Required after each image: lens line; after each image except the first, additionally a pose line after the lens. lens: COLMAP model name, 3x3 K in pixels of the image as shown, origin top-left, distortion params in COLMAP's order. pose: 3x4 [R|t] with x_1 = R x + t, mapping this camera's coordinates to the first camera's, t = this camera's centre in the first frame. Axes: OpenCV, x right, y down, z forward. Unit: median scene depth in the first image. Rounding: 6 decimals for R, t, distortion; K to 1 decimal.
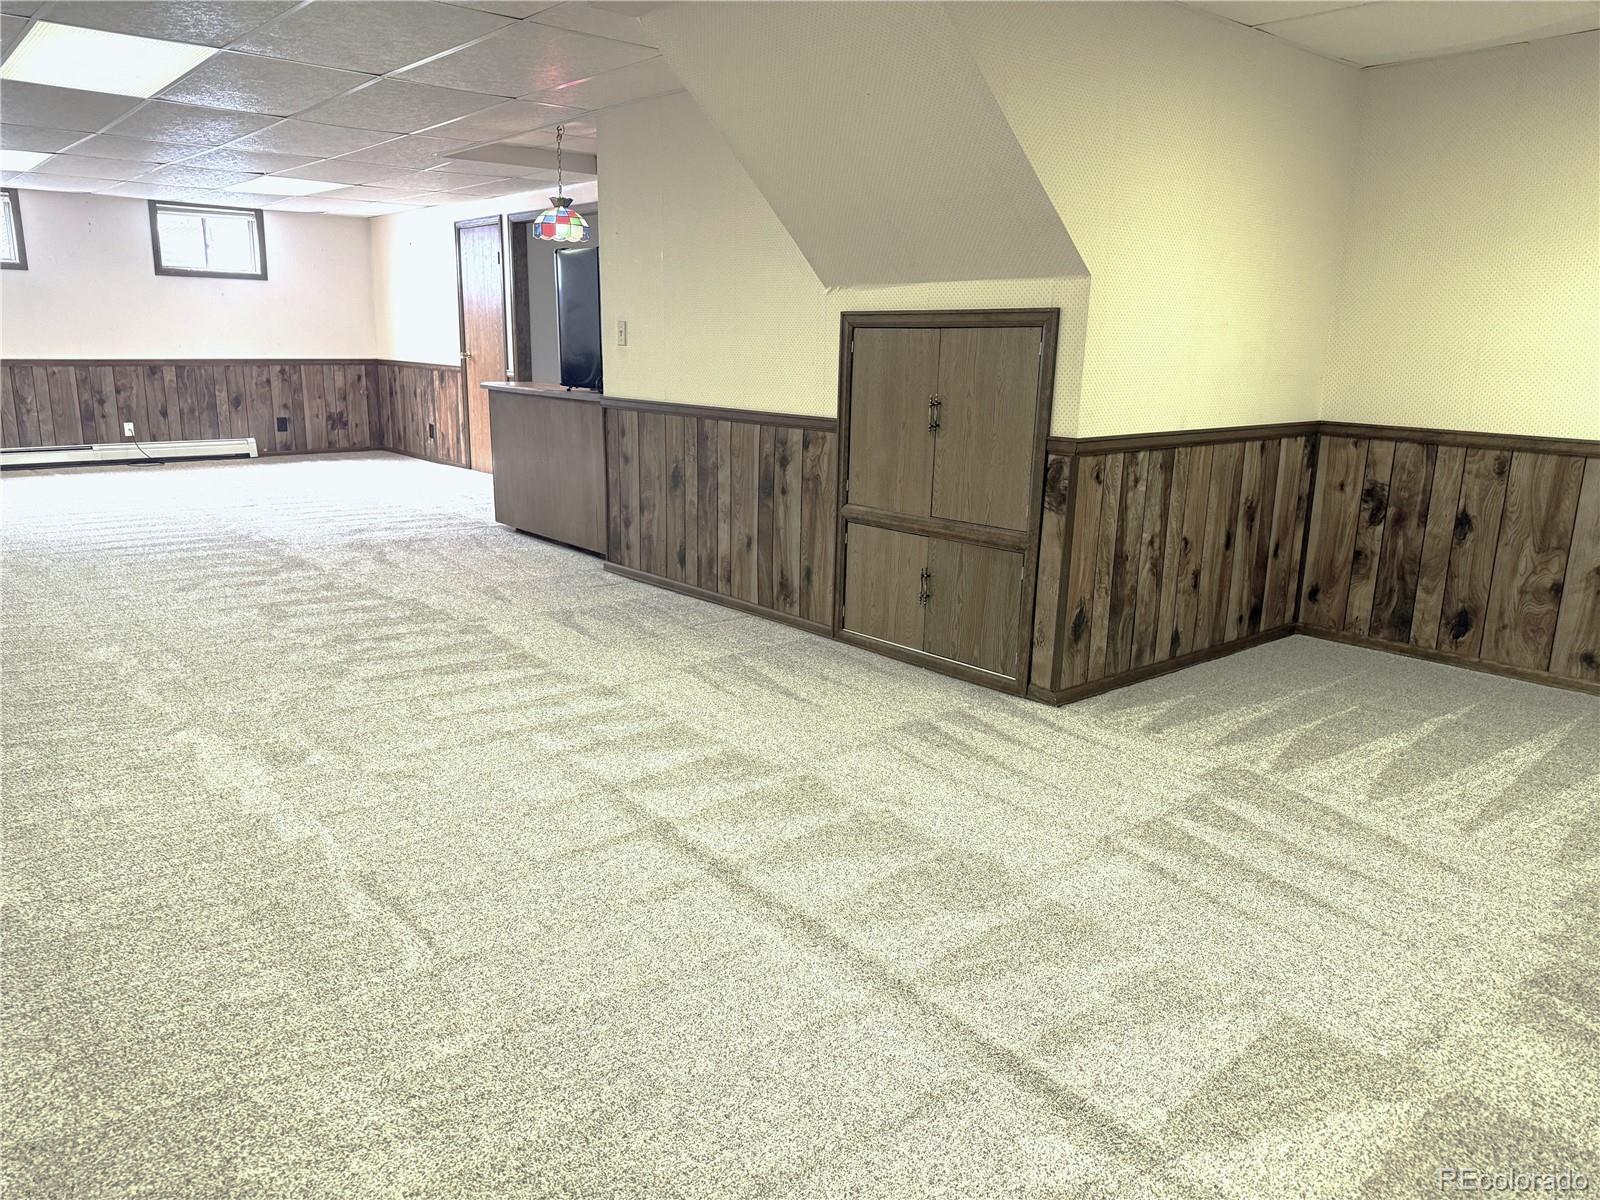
lens RADIAL K [[1117.1, 0, 800.0], [0, 1117.1, 600.0], [0, 0, 1]] dist [-0.000720, -0.000289]
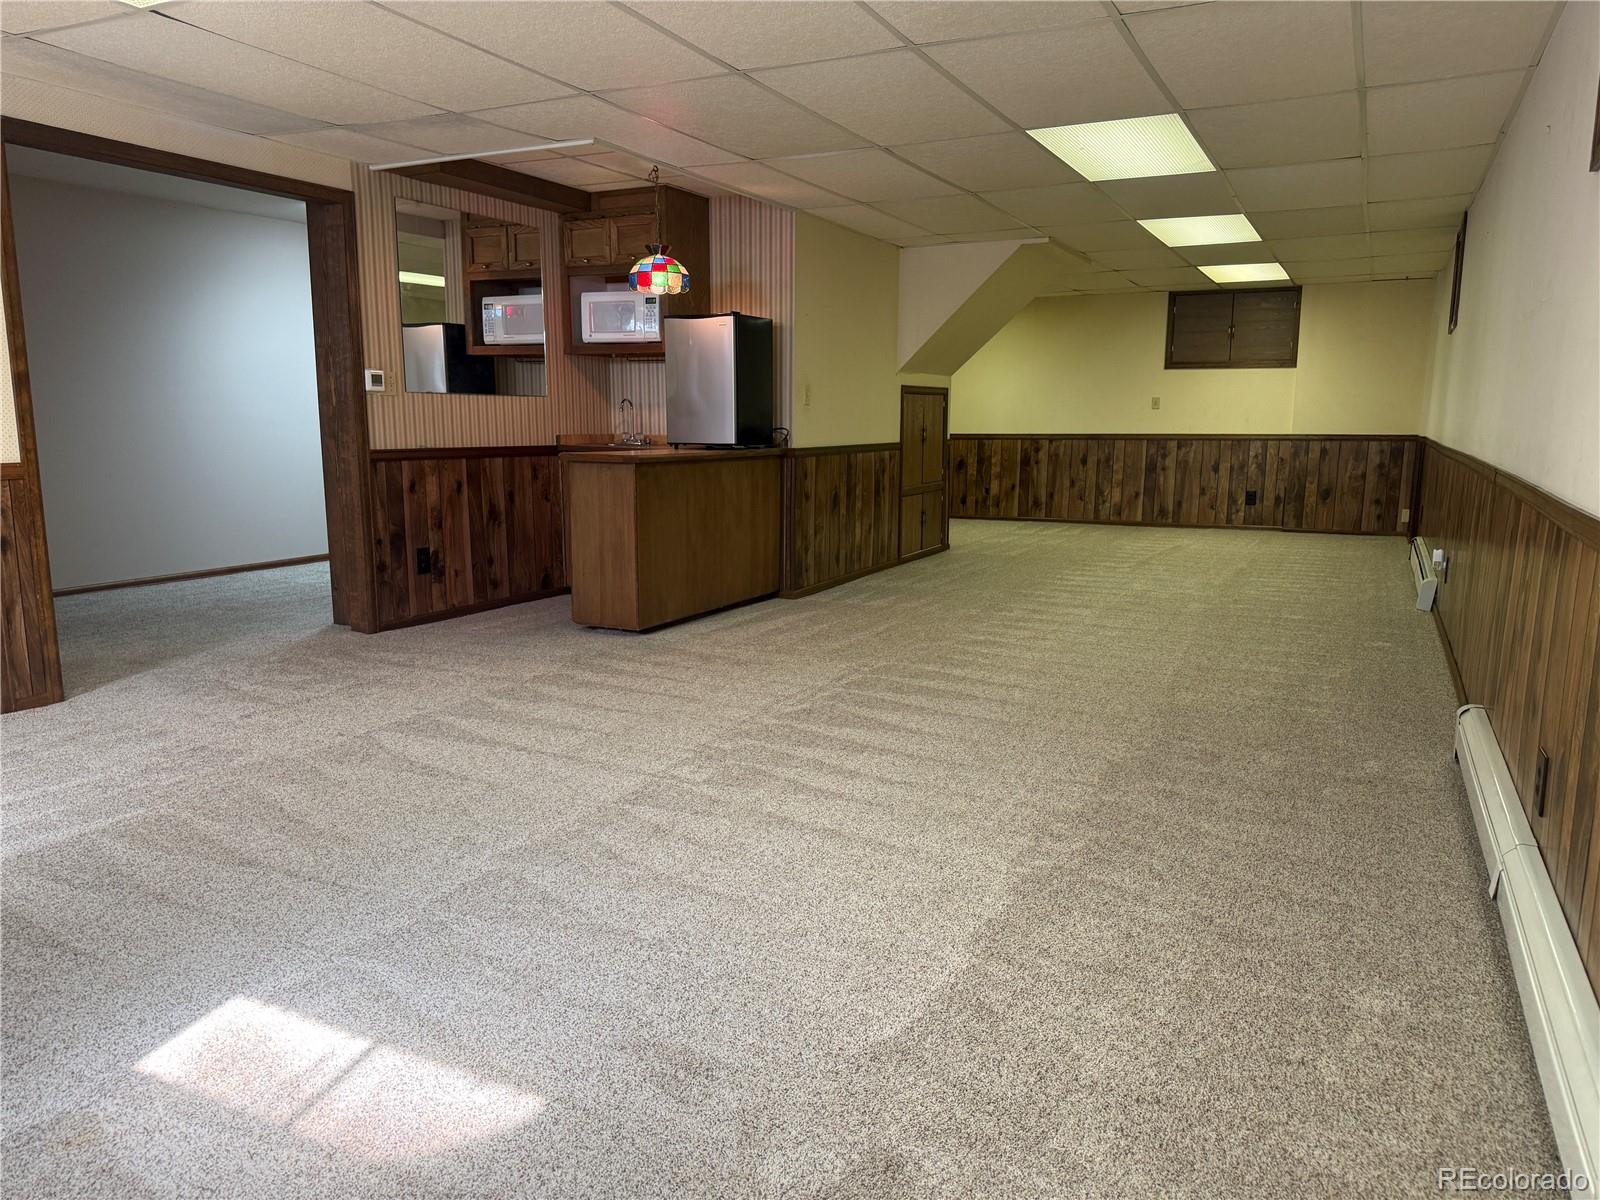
lens RADIAL K [[1117.1, 0, 800.0], [0, 1117.1, 600.0], [0, 0, 1]] dist [-0.000720, -0.000289]
pose [[-0.402925, -0.163029, 0.900596, -1.303203], [0.203815, 0.943315, 0.261948, -0.350113], [-0.892250, 0.289100, -0.346858, 1.501639]]
